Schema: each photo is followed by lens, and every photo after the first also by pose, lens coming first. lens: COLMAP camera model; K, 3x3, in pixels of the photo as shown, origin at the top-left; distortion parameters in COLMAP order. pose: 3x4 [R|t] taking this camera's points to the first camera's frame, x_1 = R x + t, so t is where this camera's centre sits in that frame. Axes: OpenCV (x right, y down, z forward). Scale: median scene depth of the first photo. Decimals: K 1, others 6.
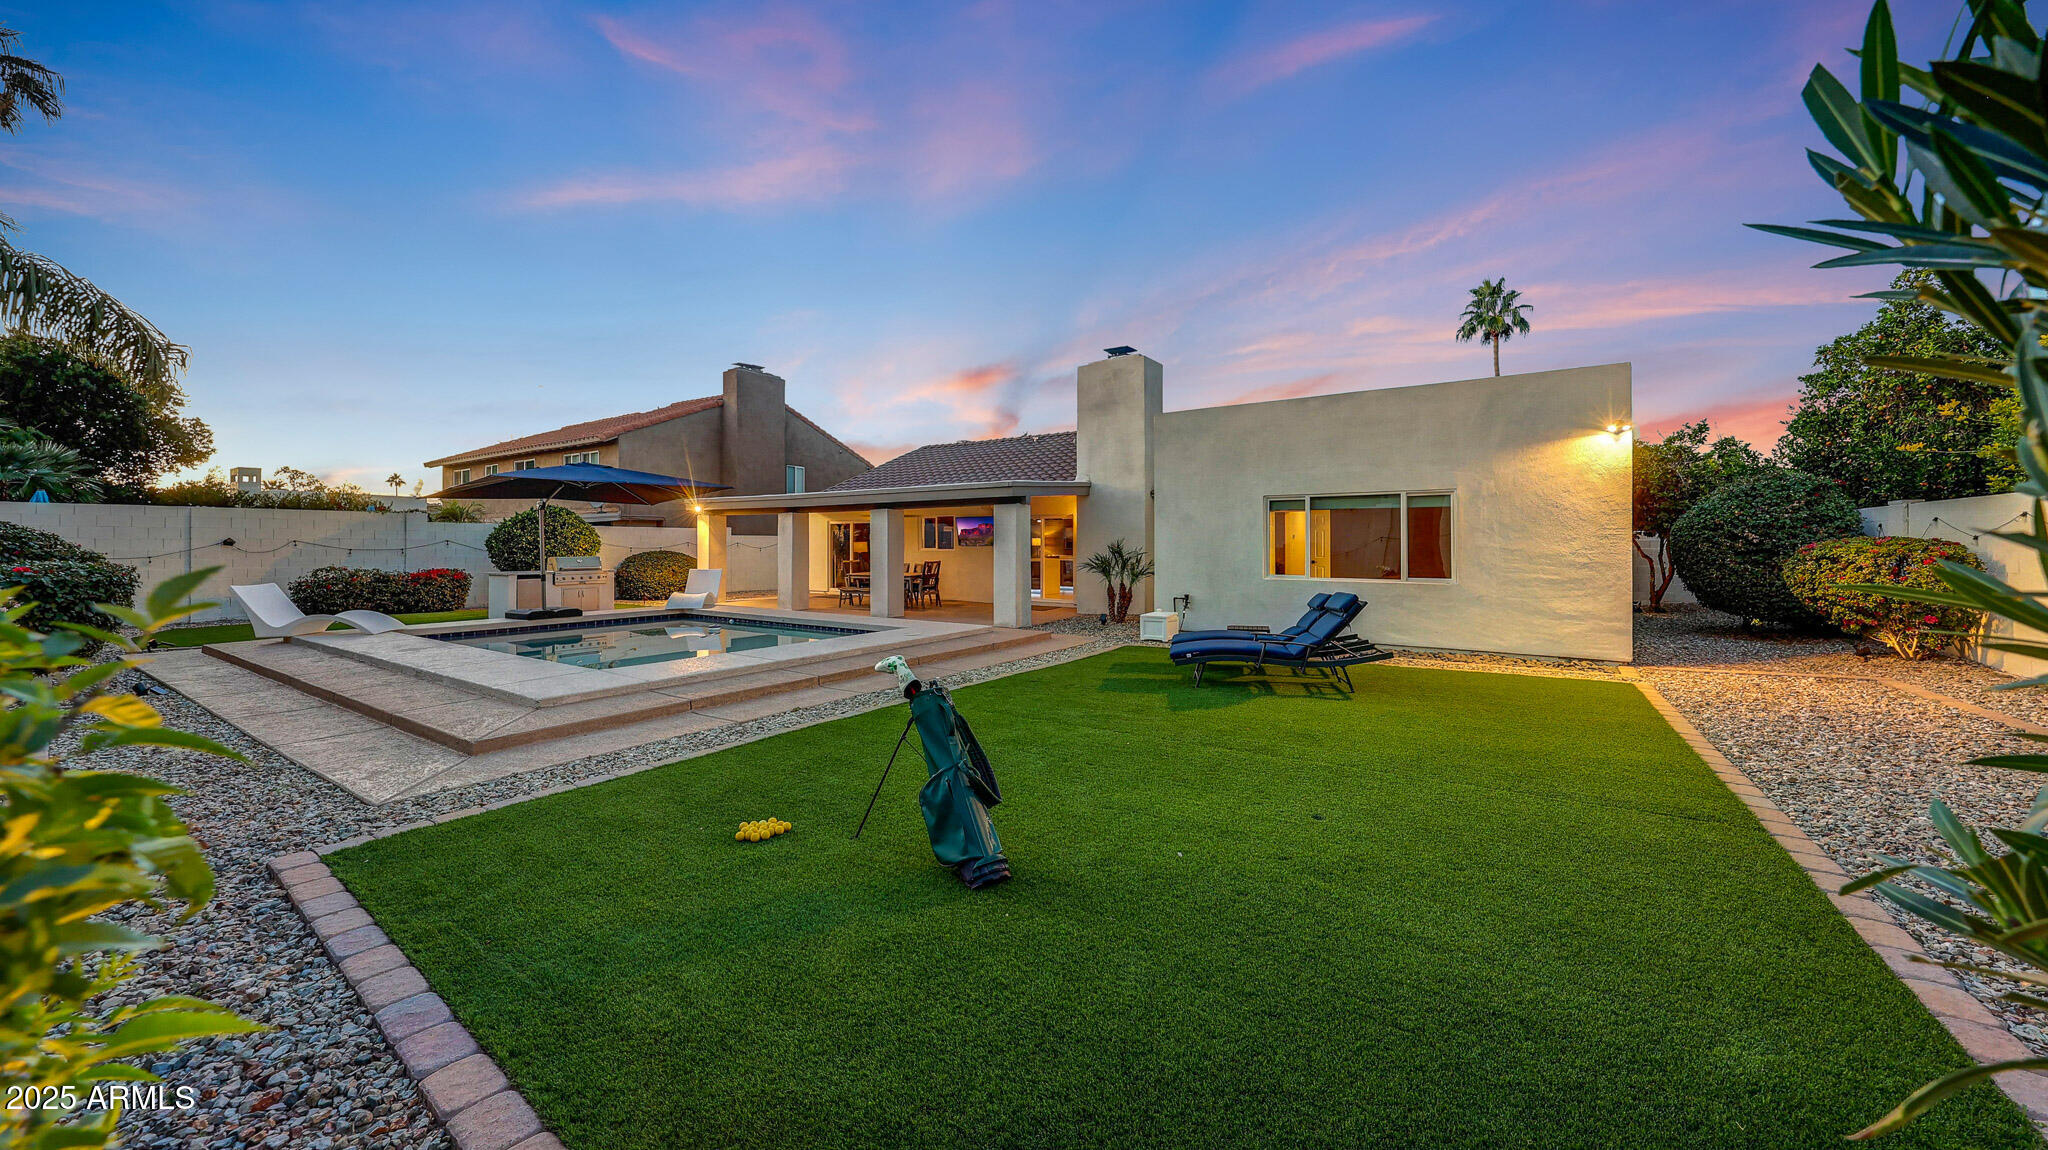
lens RADIAL K [[692.8, 0, 1022.5], [0, 692.8, 536.0], [0, 0, 1]] dist [-0.001543, -0.000453]
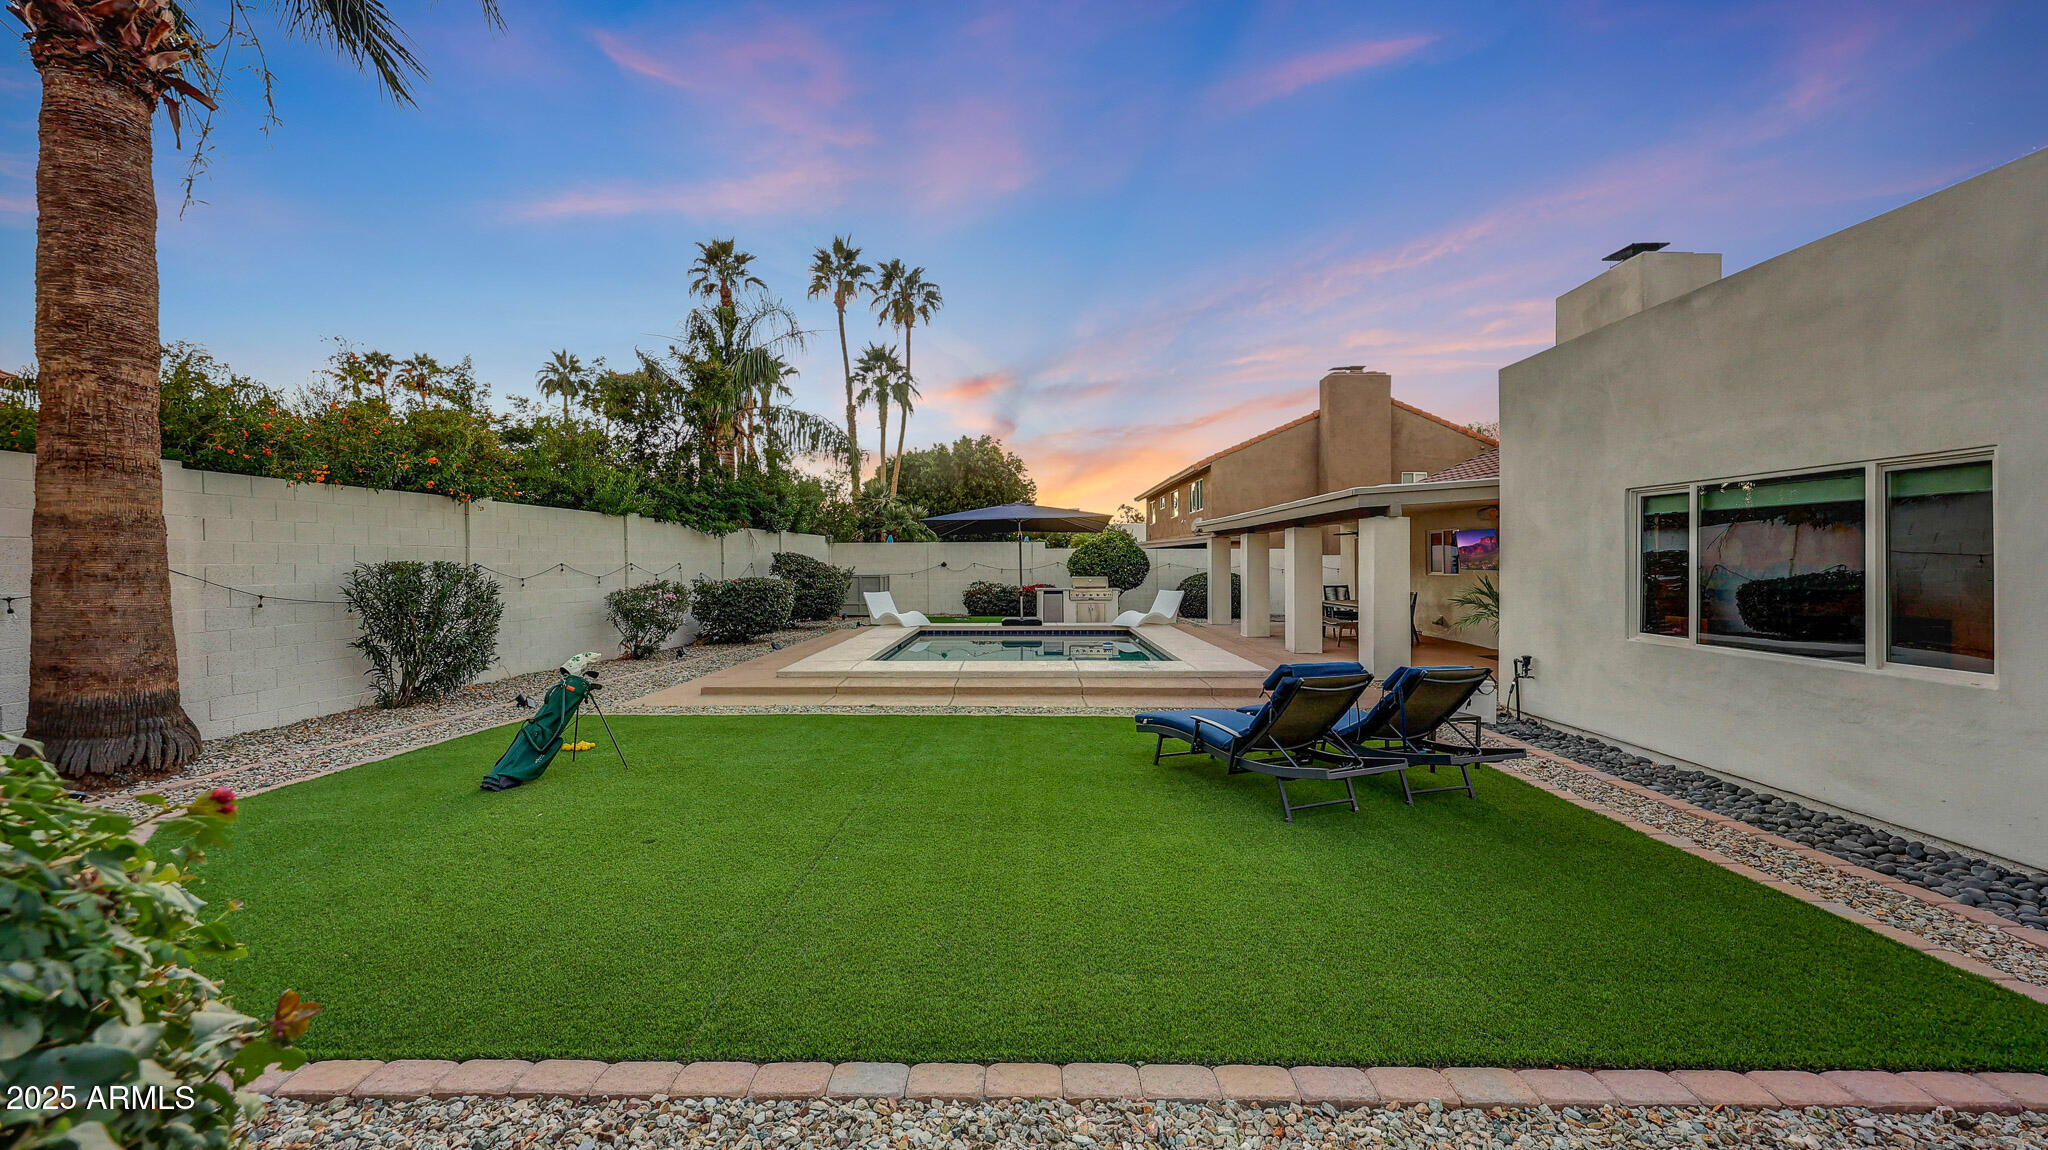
lens RADIAL K [[794.1, 0, 1030.1], [0, 794.1, 552.5], [0, 0, 1]] dist [0.002170, -0.000891]
pose [[0.532392, -0.010338, -0.846435, 0.600172], [0.010745, 0.999927, -0.005454, -0.008657], [0.846430, -0.006191, 0.532464, 0.253504]]
